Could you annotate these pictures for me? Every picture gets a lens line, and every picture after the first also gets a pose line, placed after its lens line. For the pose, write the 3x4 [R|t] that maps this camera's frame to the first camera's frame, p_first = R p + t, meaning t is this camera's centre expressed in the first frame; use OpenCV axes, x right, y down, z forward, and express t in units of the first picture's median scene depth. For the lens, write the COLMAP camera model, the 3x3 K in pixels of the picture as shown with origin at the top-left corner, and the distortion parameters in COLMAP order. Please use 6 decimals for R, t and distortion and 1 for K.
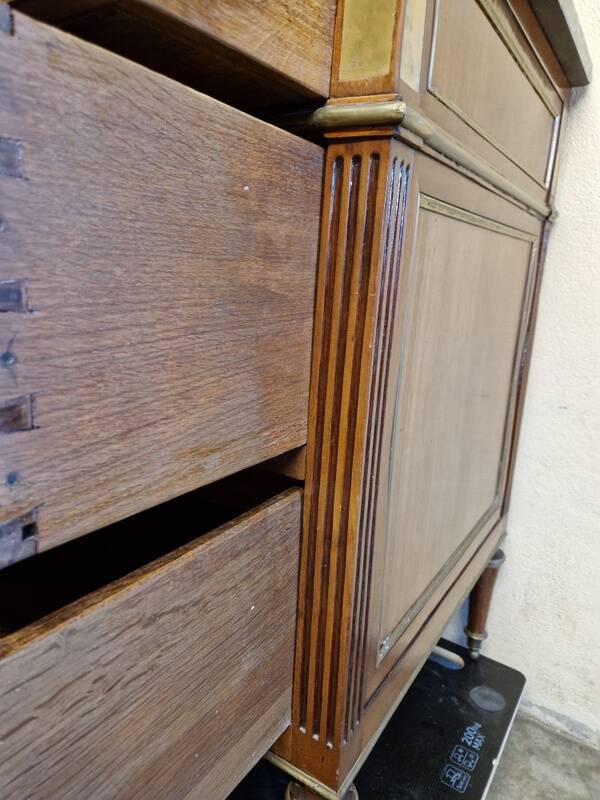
lens RADIAL K [[546.3, 0, 294.2], [0, 546.3, 398.4], [0, 0, 1]] dist [0.057180, -0.057994]
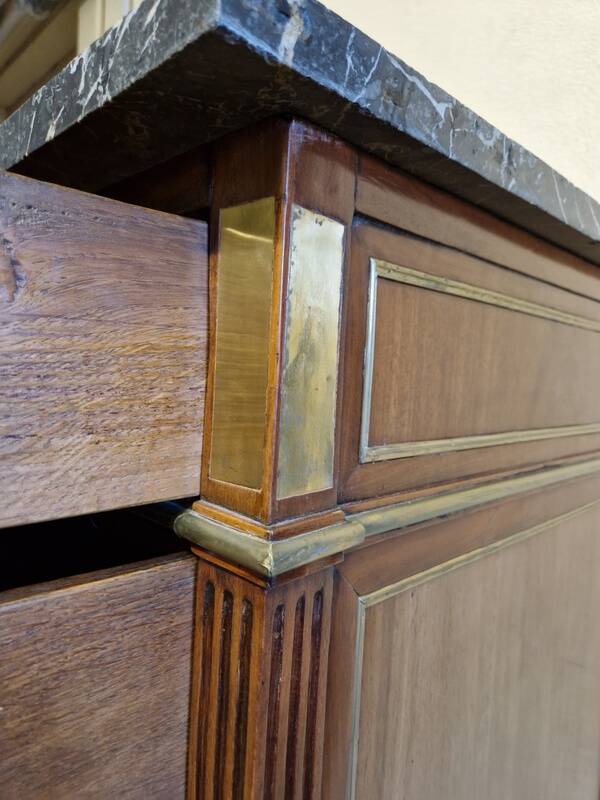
lens RADIAL K [[546.3, 0, 294.2], [0, 546.3, 398.4], [0, 0, 1]] dist [0.057180, -0.057994]
pose [[0.977739, -0.002241, -0.209813, 0.260279], [-0.038250, 0.981284, -0.188729, -0.430633], [0.206309, 0.192553, 0.959354, 0.270737]]
